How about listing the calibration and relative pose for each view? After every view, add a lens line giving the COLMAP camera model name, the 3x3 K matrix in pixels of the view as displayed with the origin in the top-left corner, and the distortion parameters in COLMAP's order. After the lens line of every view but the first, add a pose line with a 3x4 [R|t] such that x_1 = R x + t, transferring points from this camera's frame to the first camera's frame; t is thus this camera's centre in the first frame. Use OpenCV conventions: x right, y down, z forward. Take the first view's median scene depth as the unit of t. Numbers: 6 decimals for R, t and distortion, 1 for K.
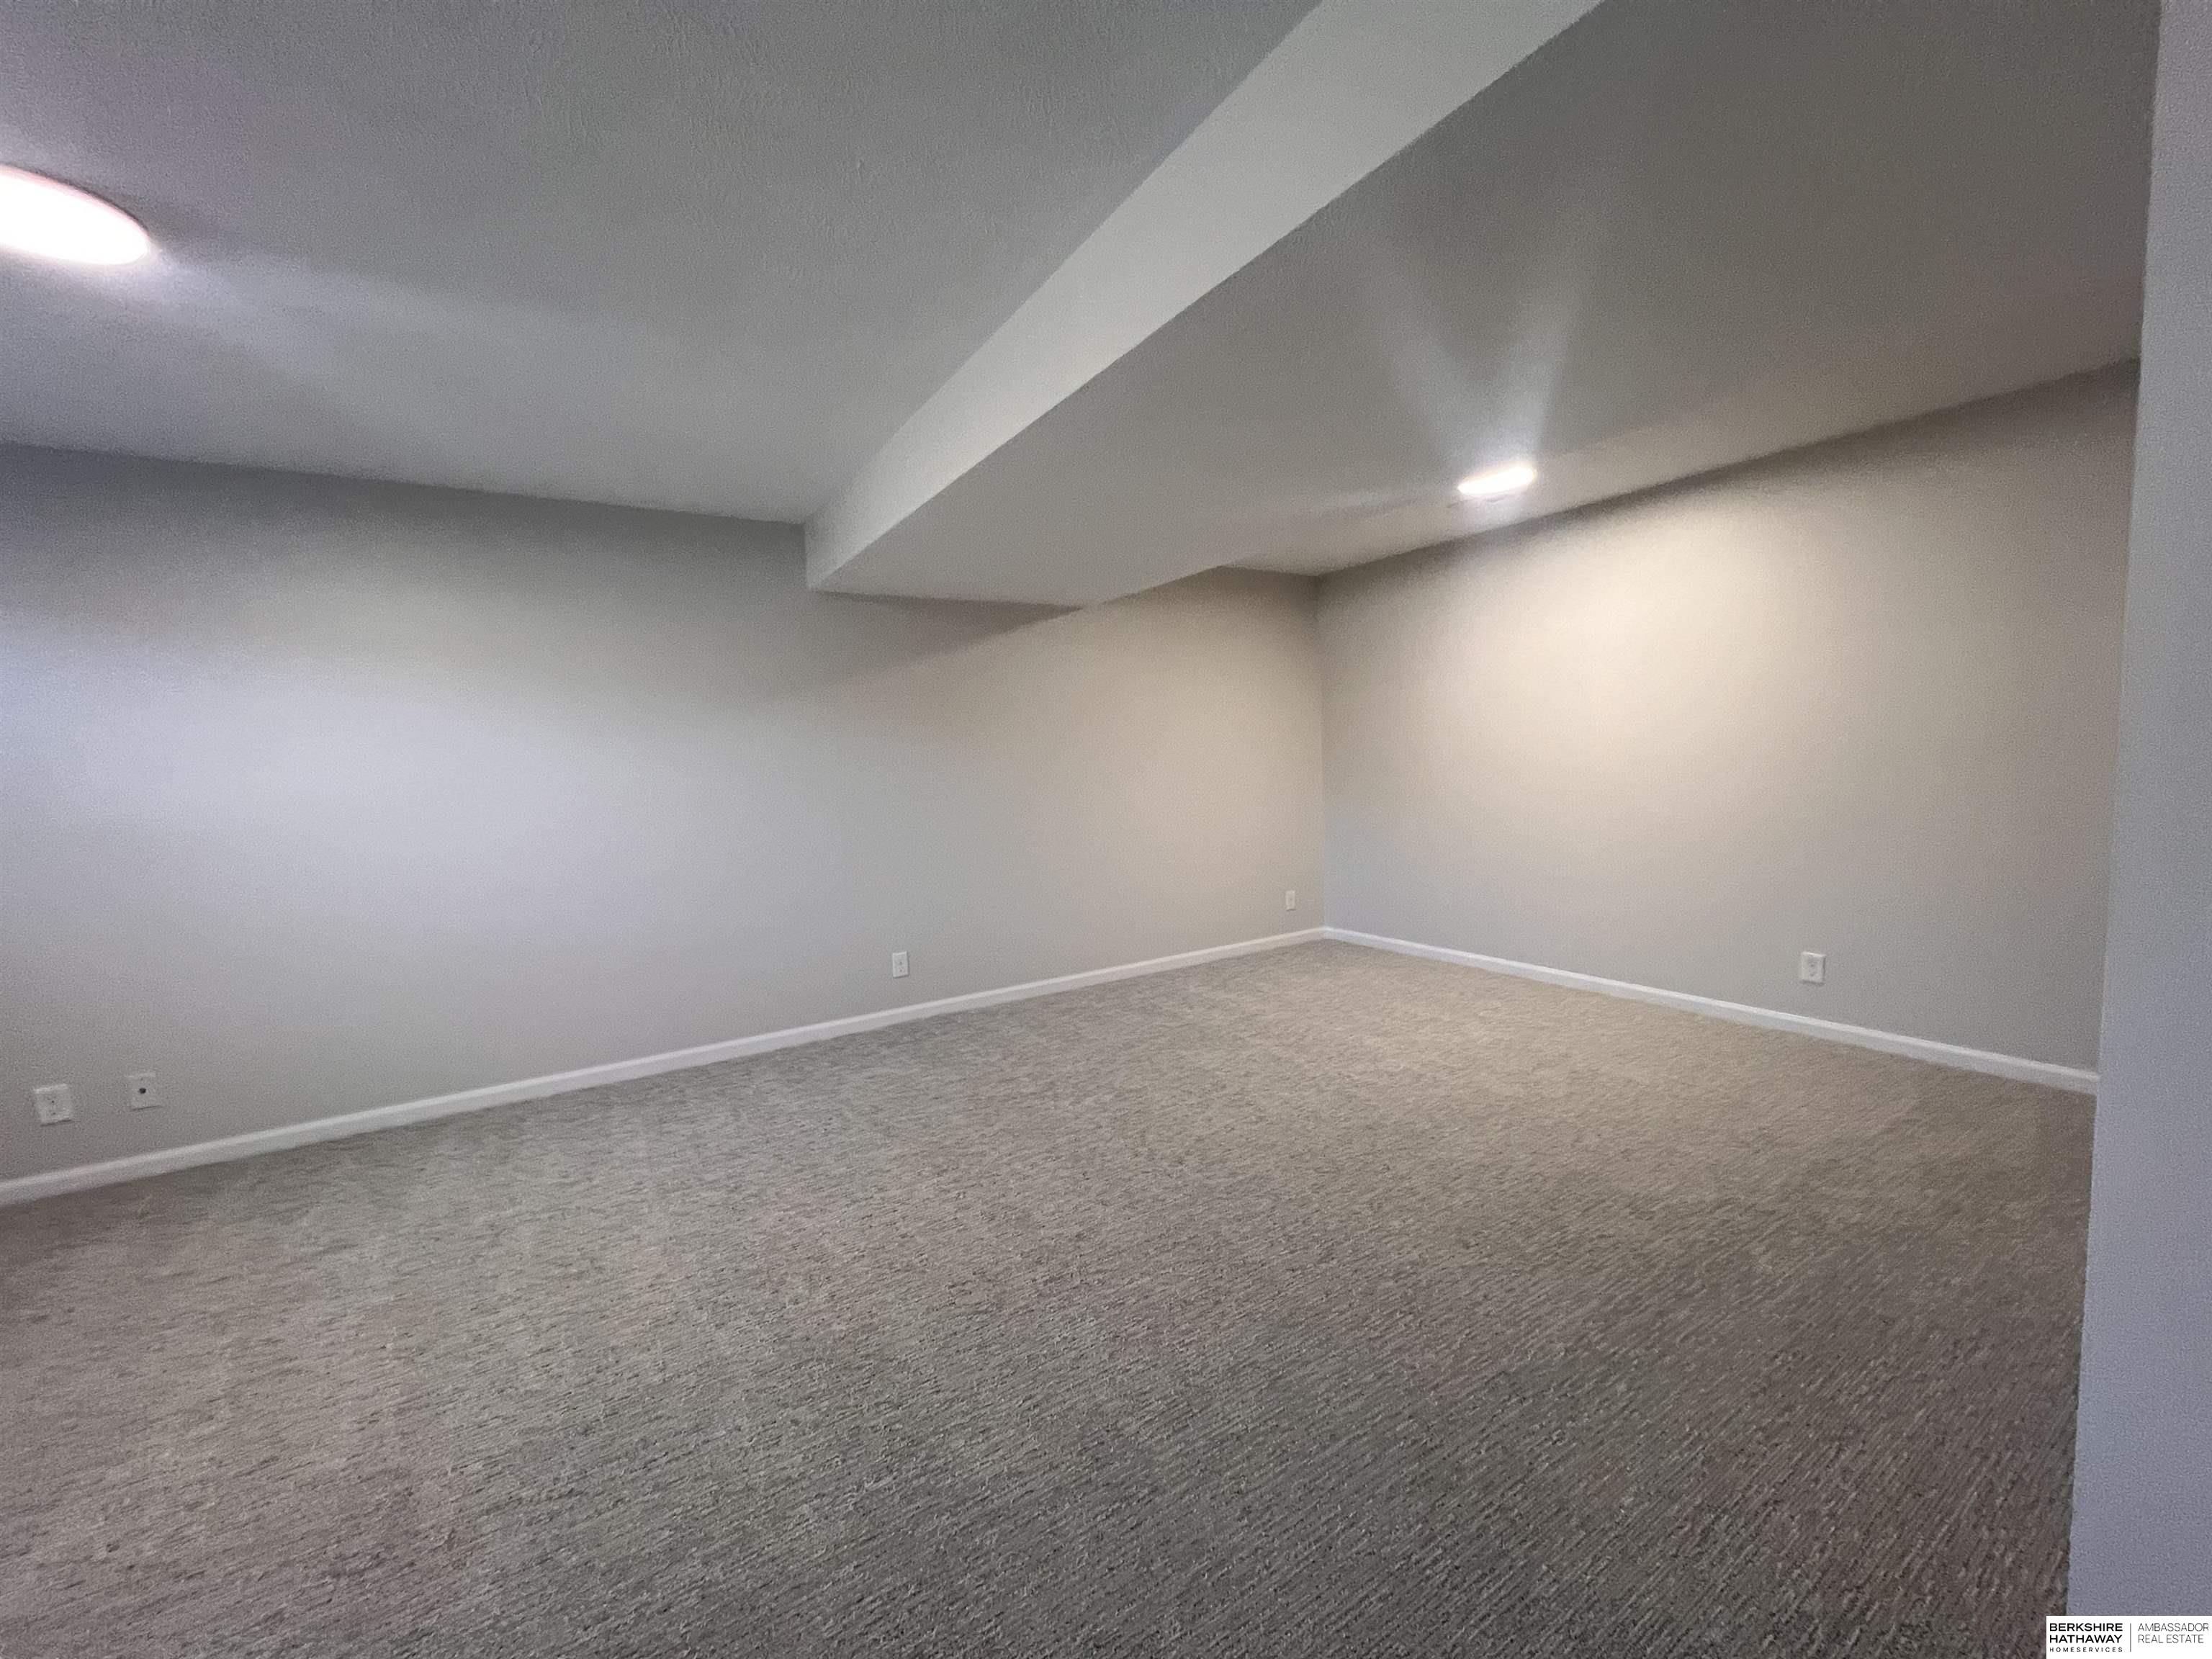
lens RADIAL K [[882.3, 0, 1107.6], [0, 882.3, 825.3], [0, 0, 1]] dist [-0.001792, 0.000444]
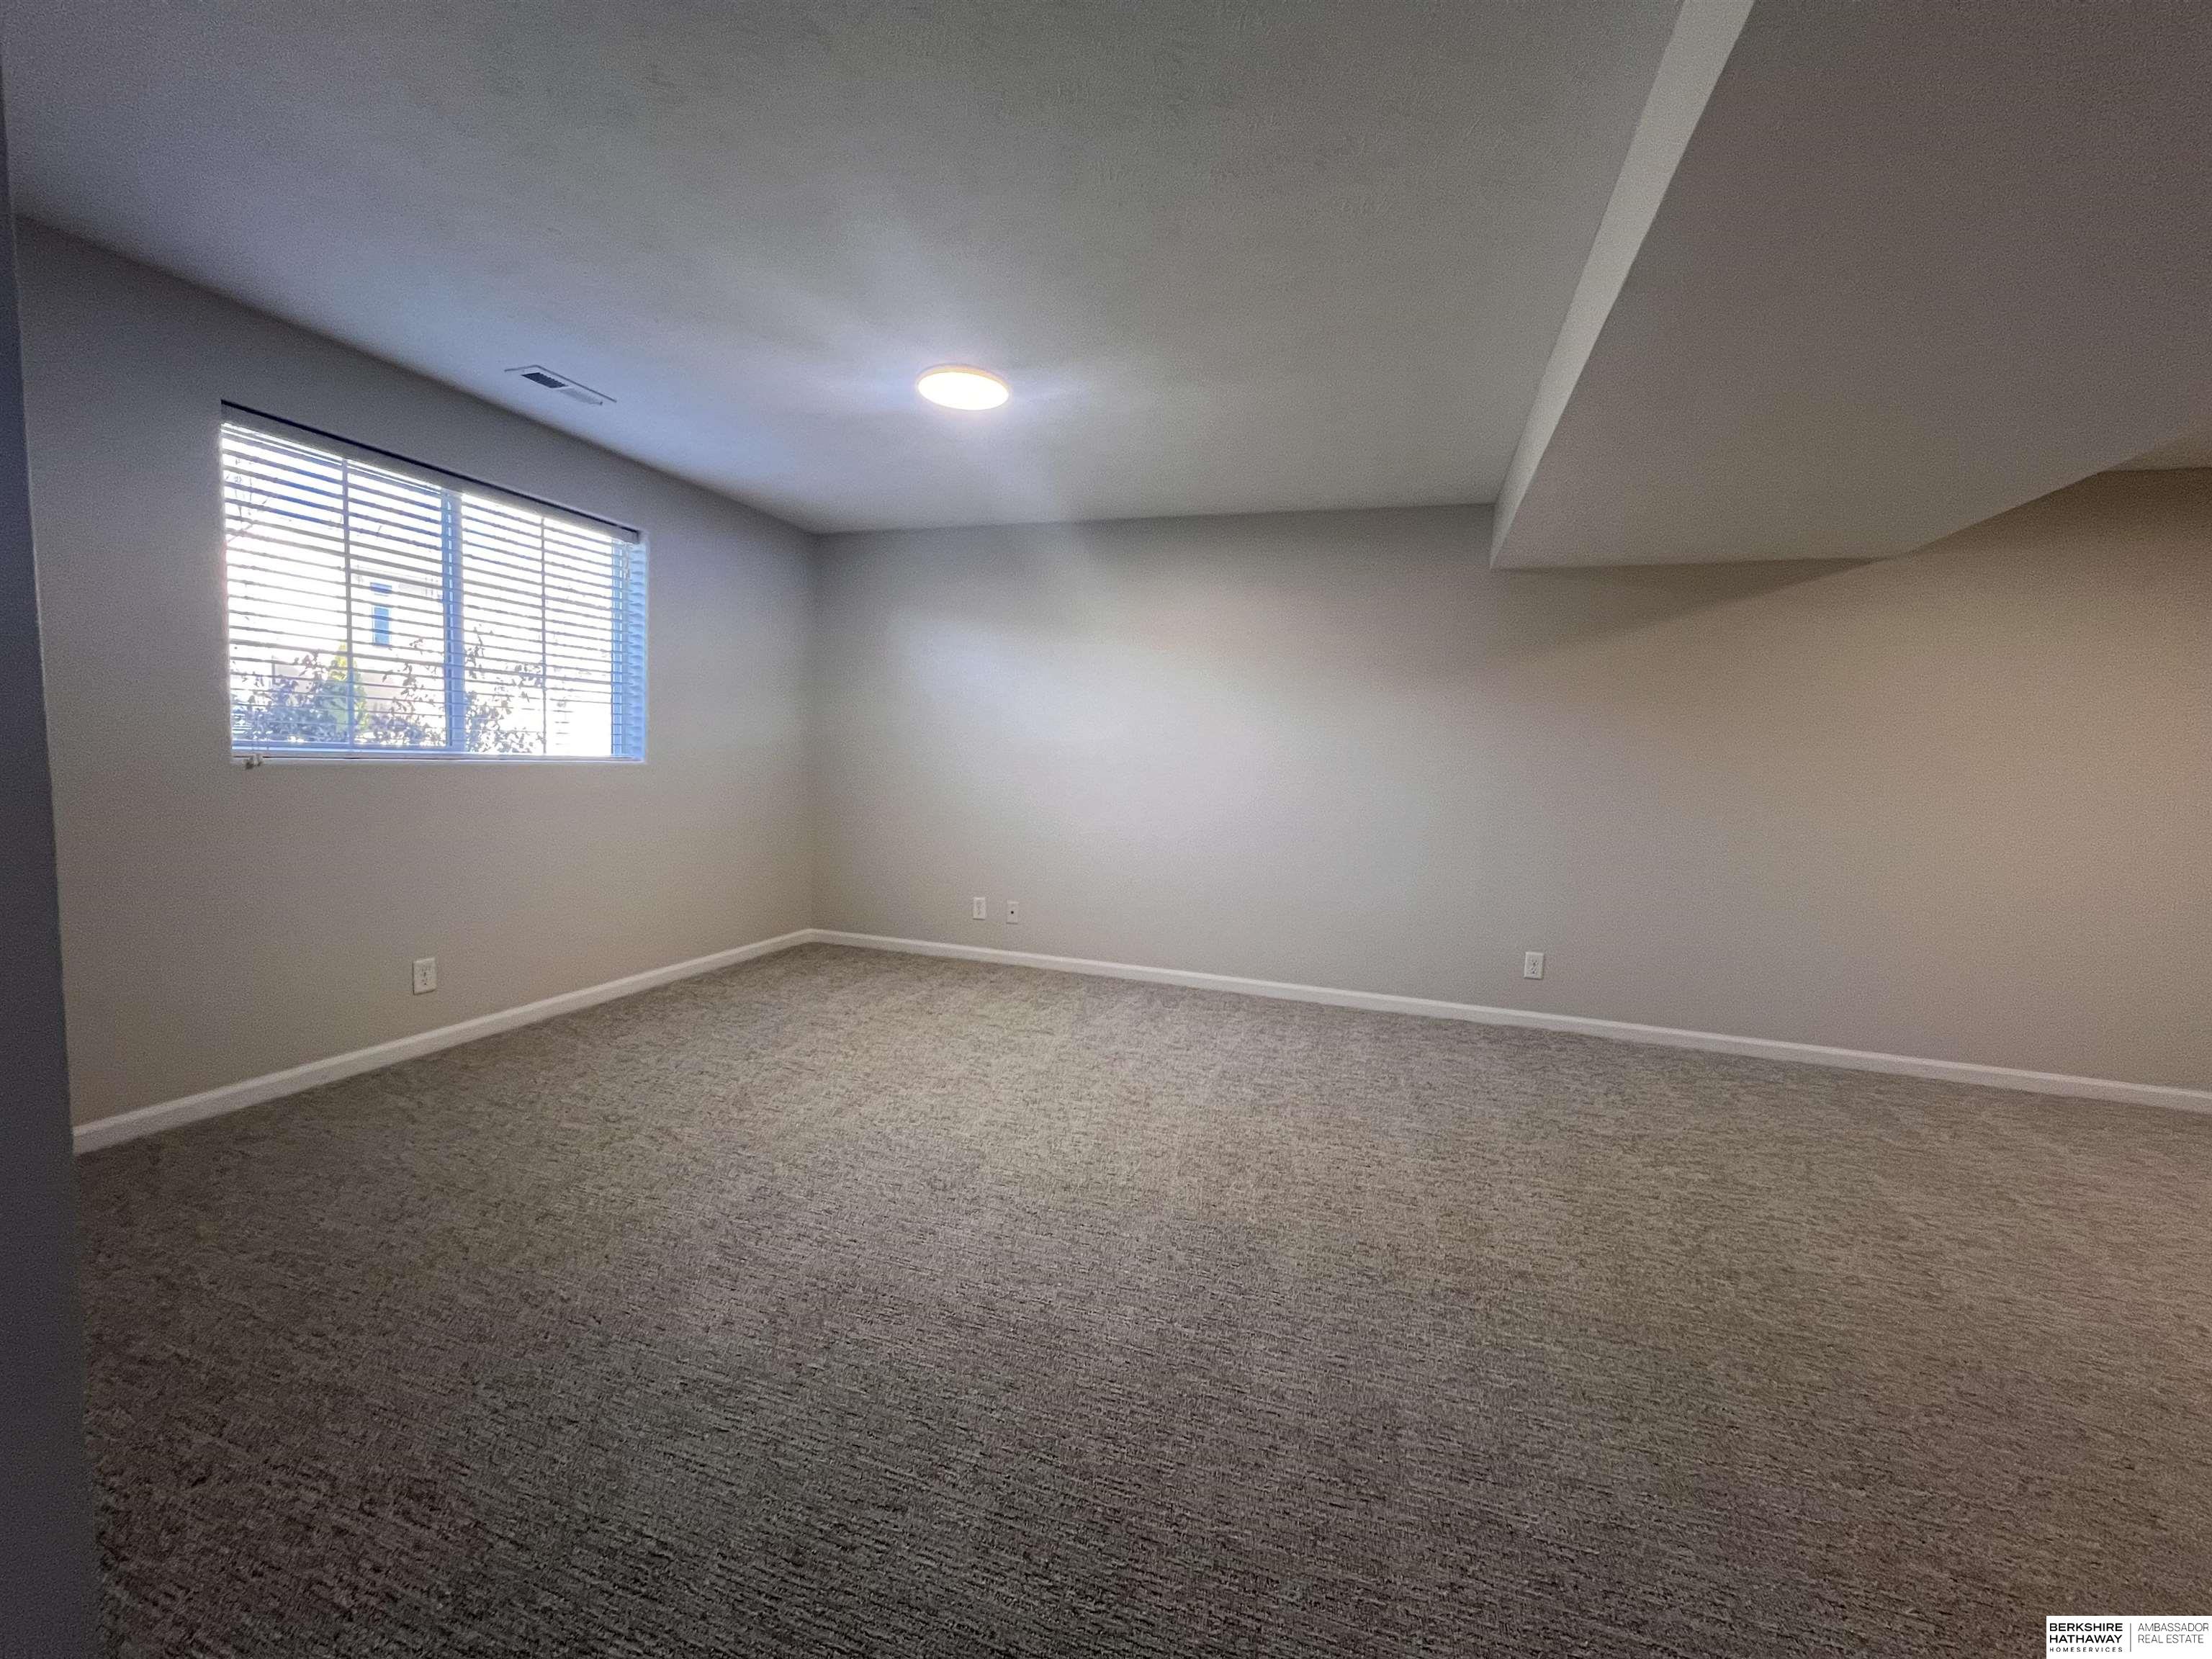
lens RADIAL K [[882.3, 0, 1108.0], [0, 882.3, 832.4], [0, 0, 1]] dist [-0.001792, 0.000444]
pose [[0.628242, 0.133935, -0.766403, 0.395705], [-0.128319, 0.989418, 0.067723, 0.030417], [0.767363, 0.055798, 0.638780, 0.122450]]
